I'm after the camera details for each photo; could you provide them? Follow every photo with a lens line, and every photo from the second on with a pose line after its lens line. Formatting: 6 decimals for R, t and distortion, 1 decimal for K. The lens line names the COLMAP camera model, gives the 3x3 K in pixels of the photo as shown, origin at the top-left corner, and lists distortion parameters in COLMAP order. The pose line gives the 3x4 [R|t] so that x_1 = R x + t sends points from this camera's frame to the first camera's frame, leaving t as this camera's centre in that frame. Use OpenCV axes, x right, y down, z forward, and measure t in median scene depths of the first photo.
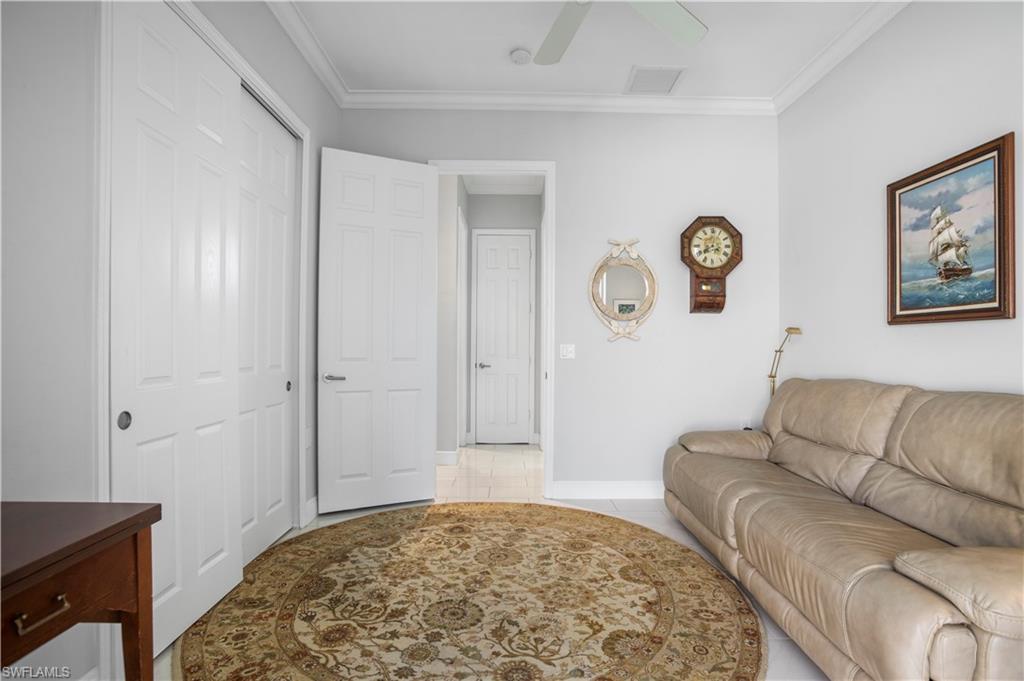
lens RADIAL K [[505.4, 0, 512.0], [0, 505.4, 340.5], [0, 0, 1]] dist [-0.060024, 0.026819]
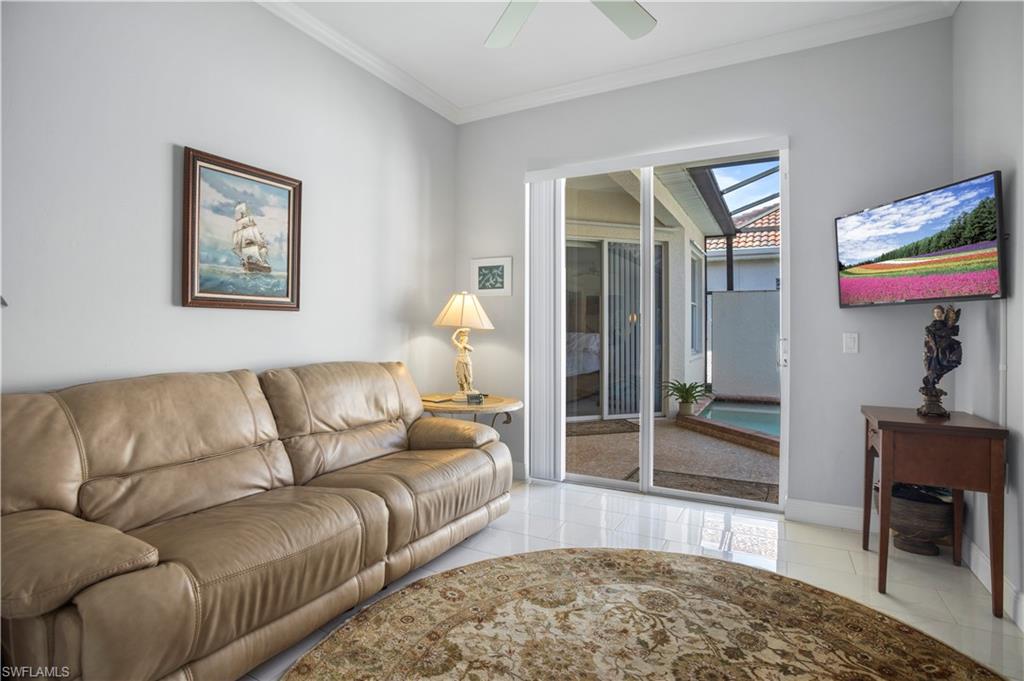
lens RADIAL K [[505.4, 0, 512.0], [0, 505.4, 340.5], [0, 0, 1]] dist [-0.060024, 0.026819]
pose [[-0.875690, -0.021122, 0.482412, -0.204559], [-0.016110, 0.999765, 0.014530, 0.006748], [-0.482605, 0.004952, -0.875824, 1.825432]]
